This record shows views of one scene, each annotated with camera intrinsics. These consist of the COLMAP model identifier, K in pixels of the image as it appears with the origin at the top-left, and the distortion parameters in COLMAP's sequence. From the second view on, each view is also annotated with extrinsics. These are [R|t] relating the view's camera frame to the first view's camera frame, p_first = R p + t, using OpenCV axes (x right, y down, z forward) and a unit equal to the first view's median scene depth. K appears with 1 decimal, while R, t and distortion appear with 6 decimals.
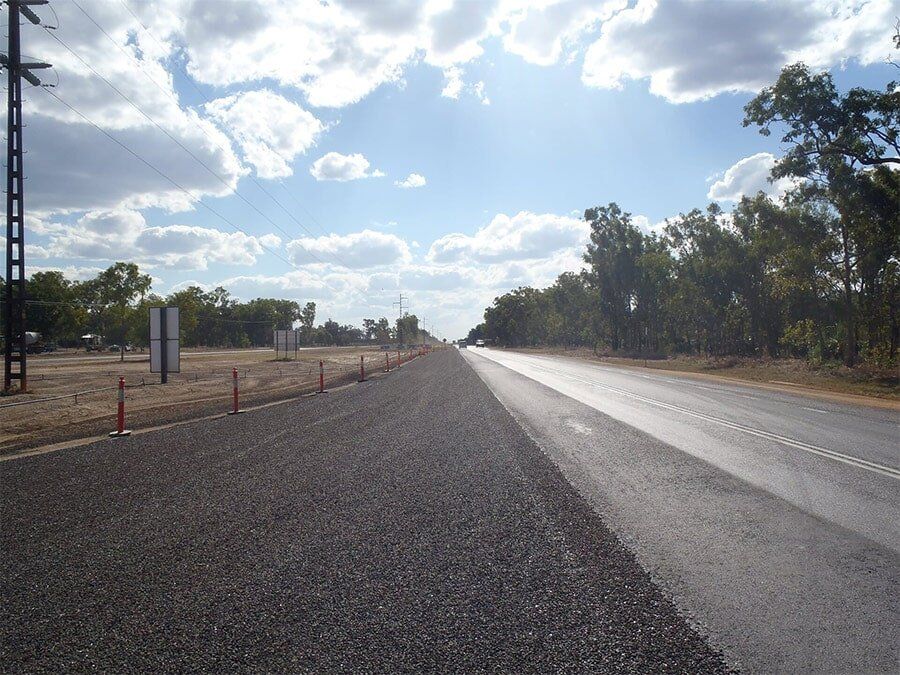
lens RADIAL K [[764.3, 0, 450.0], [0, 764.3, 337.5], [0, 0, 1]] dist [-0.013405, -0.011077]
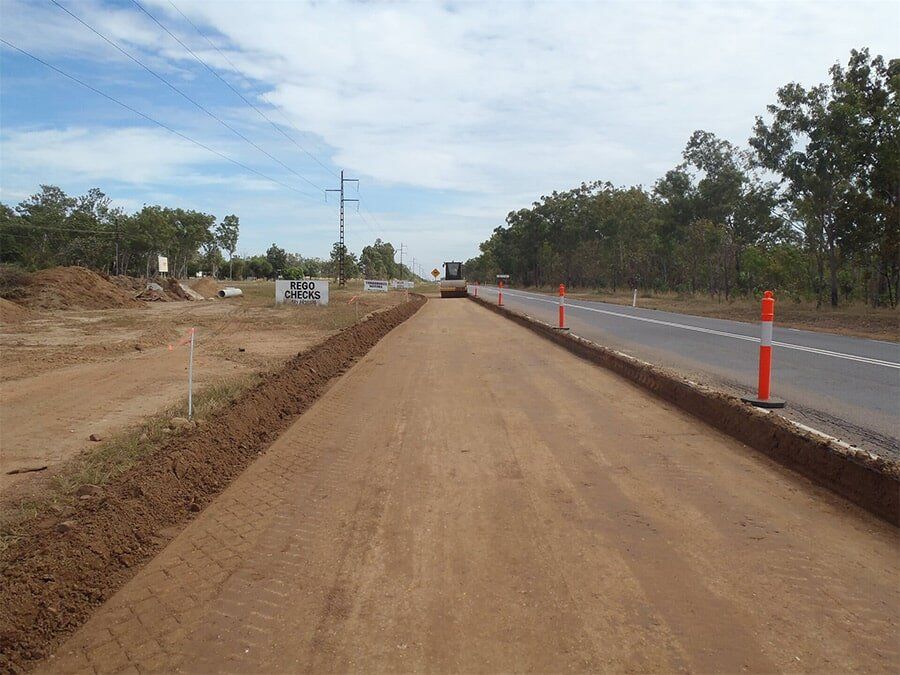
lens RADIAL K [[366.7, 0, 450.0], [0, 366.7, 337.5], [0, 0, 1]] dist [-0.002166, -0.000186]
pose [[0.998986, 0.015164, 0.042394, -0.003128], [-0.021733, 0.987027, 0.159079, 0.004614], [-0.039431, -0.159839, 0.986355, 0.652077]]
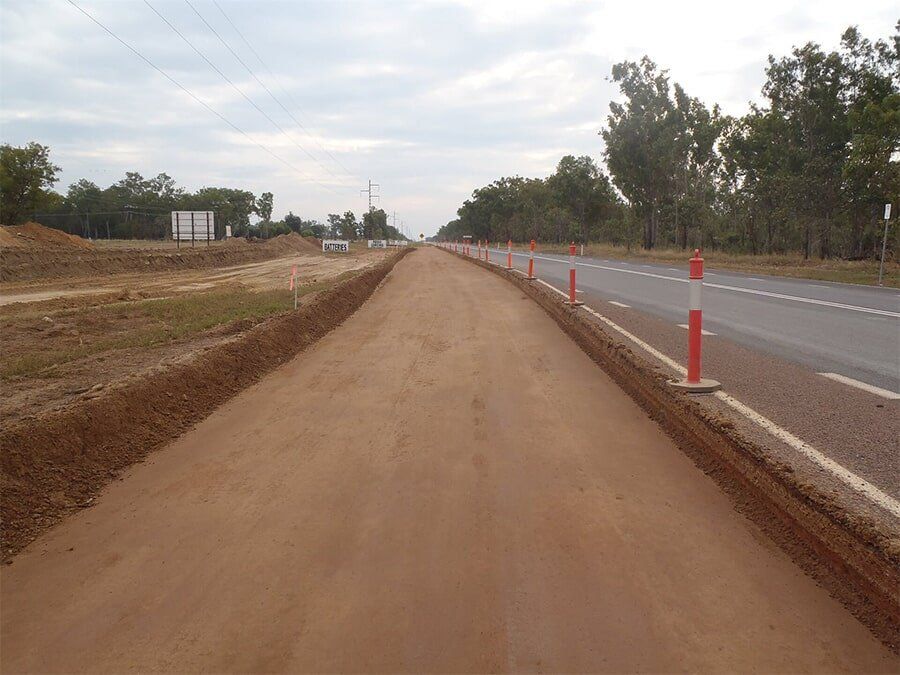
lens RADIAL K [[764.3, 0, 450.0], [0, 764.3, 337.5], [0, 0, 1]] dist [-0.013405, -0.011077]
pose [[0.999015, 0.006065, 0.043953, -0.007592], [-0.011807, 0.991234, 0.131590, 0.001939], [-0.042770, -0.131979, 0.990329, 0.087238]]
